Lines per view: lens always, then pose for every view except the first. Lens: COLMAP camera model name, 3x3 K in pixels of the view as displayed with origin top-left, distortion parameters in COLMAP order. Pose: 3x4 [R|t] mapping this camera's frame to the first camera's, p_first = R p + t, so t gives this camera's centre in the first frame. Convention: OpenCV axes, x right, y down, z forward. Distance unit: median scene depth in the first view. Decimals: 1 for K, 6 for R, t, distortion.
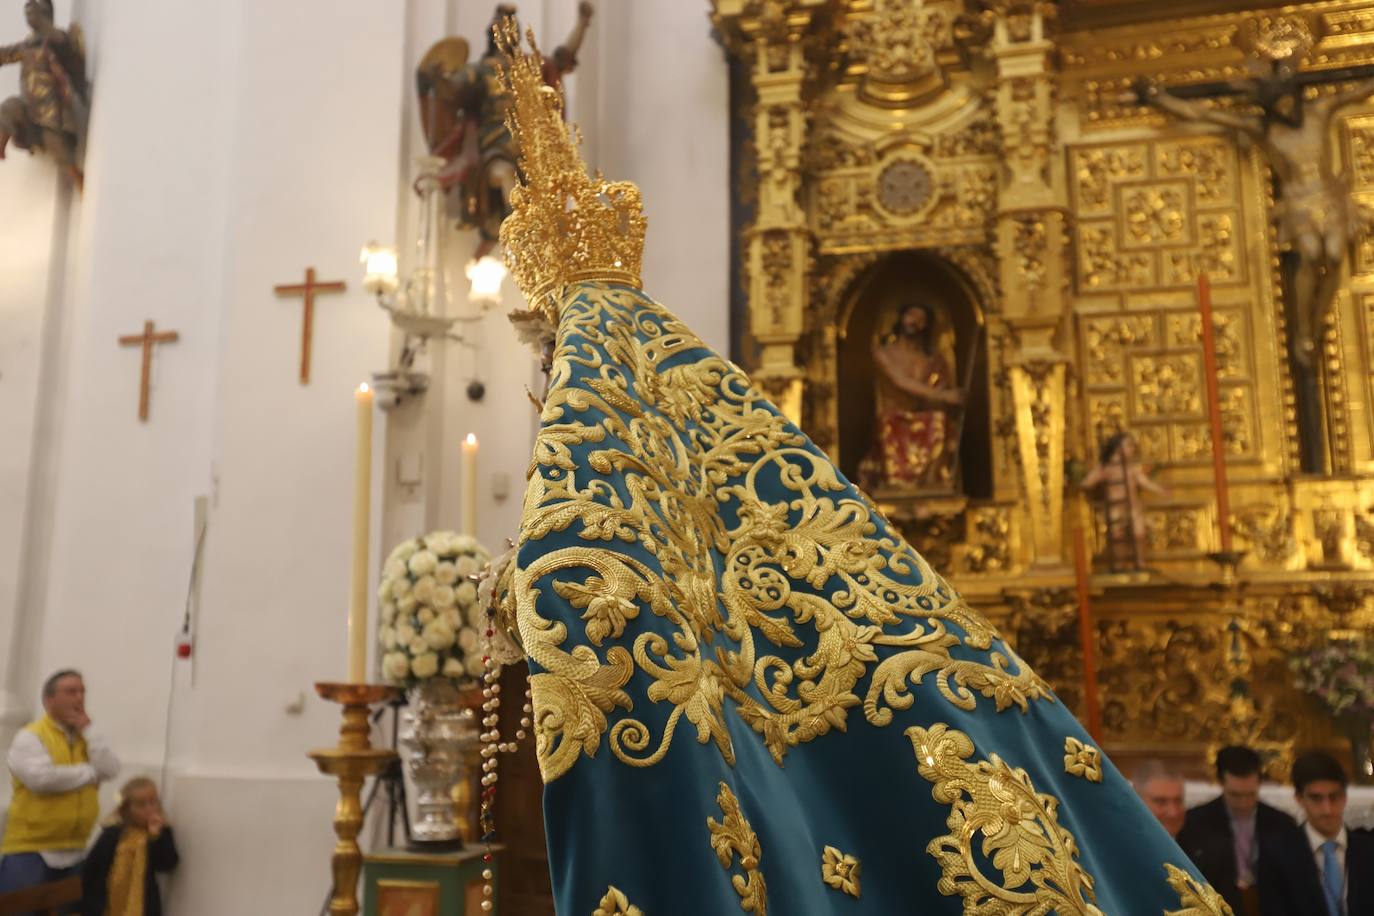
lens RADIAL K [[1301.2, 0, 687.0], [0, 1301.2, 458.0], [0, 0, 1]] dist [-0.006086, 0.128268]
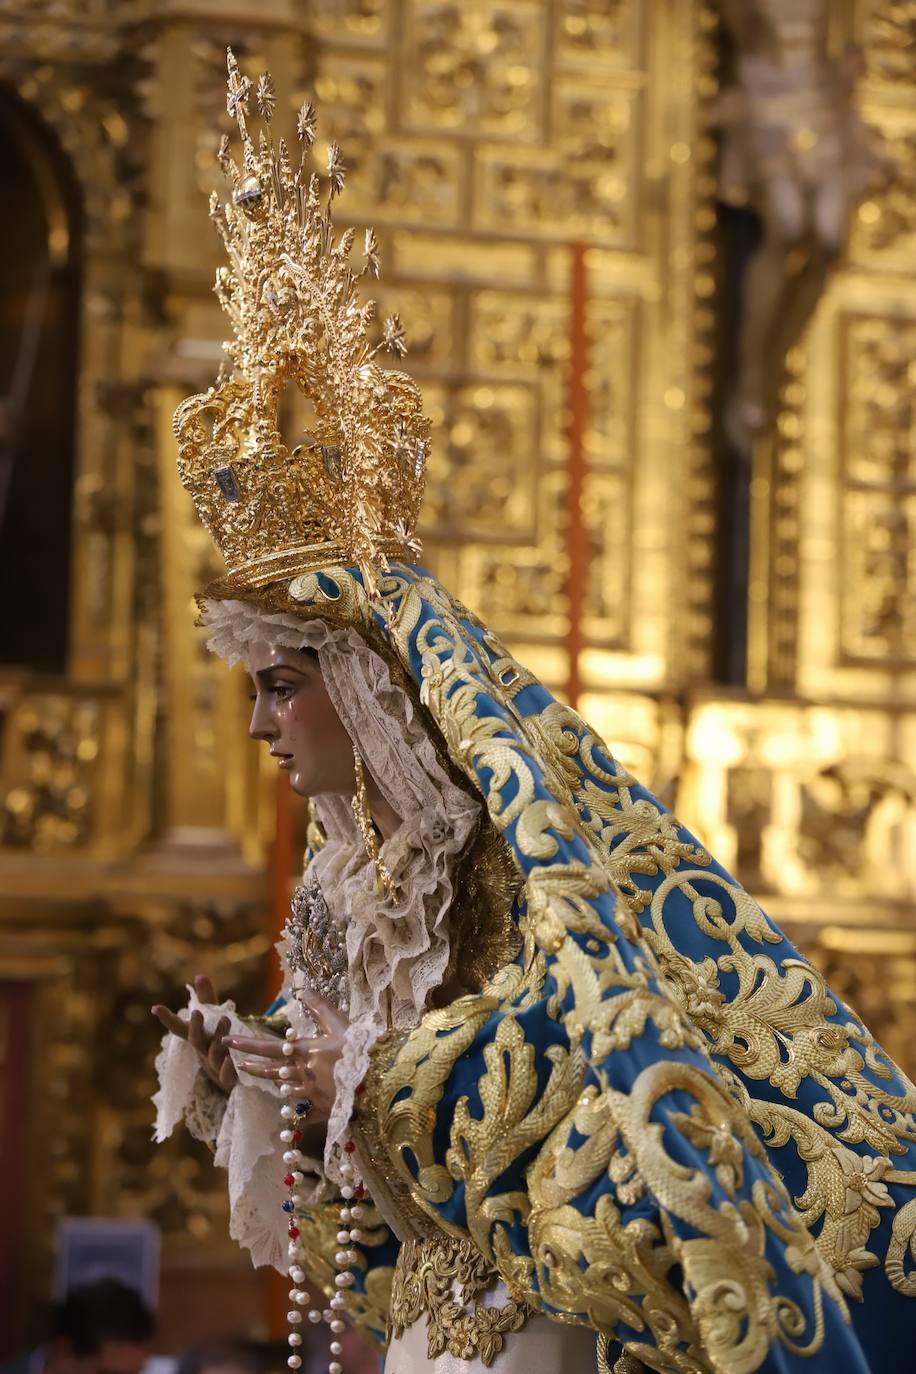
lens RADIAL K [[3840.2, 0, 458.0], [0, 3840.2, 687.0], [0, 0, 1]] dist [-0.064236, 0.446184]
pose [[0.881287, 0.079341, 0.465874, -0.246950], [-0.117515, 0.991633, 0.053420, -0.049587], [-0.457738, -0.101826, 0.883237, -0.171997]]
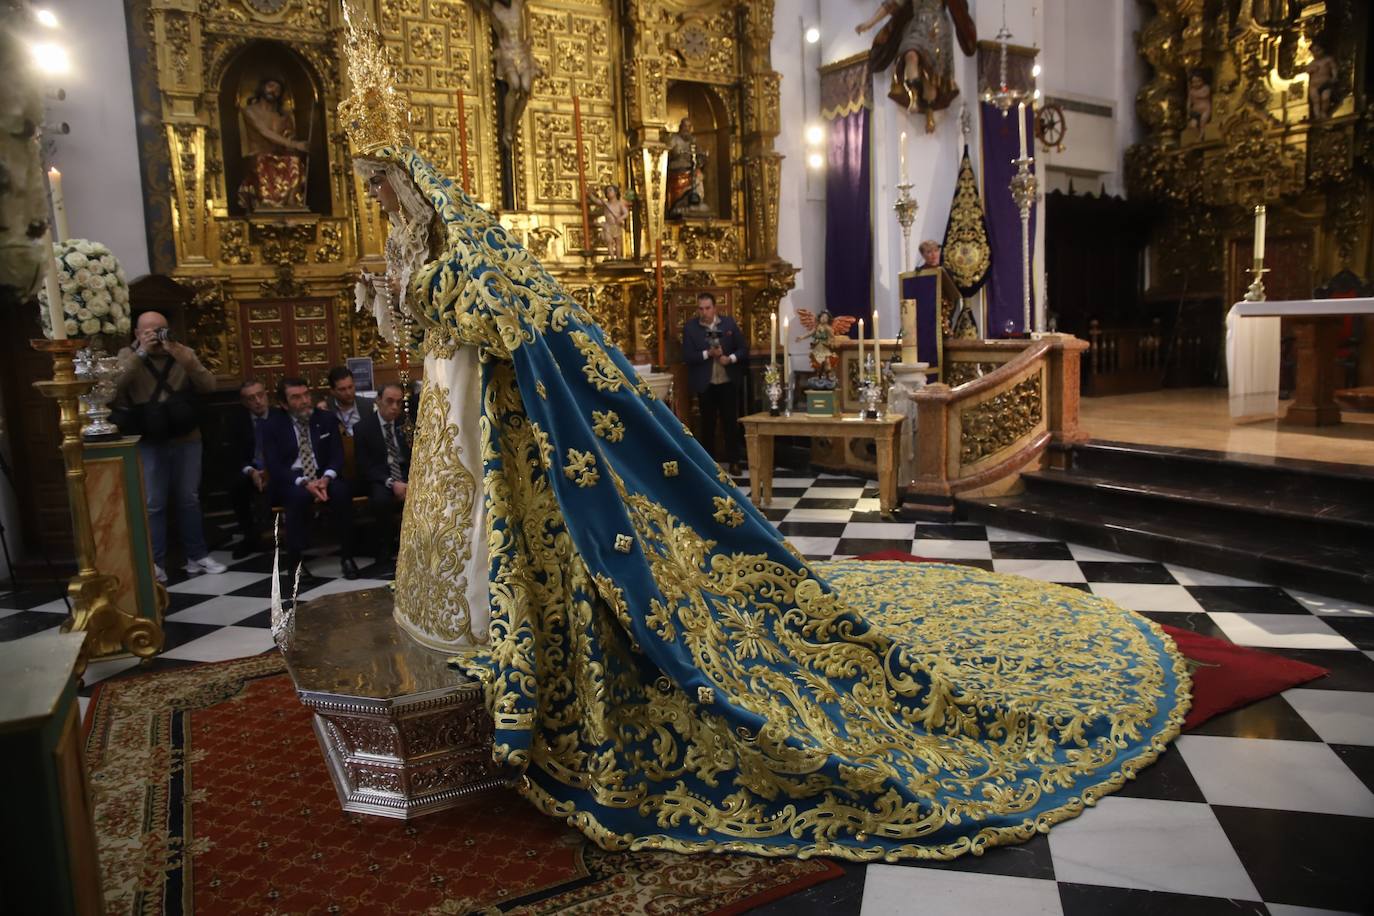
lens RADIAL K [[937.6, 0, 683.4], [0, 937.6, 455.6], [0, 0, 1]] dist [-0.132145, 0.097282]
pose [[0.743551, -0.117815, 0.658218, -0.227537], [-0.084510, 0.959906, 0.267281, -0.023761], [-0.663317, -0.254364, 0.703782, -0.156008]]
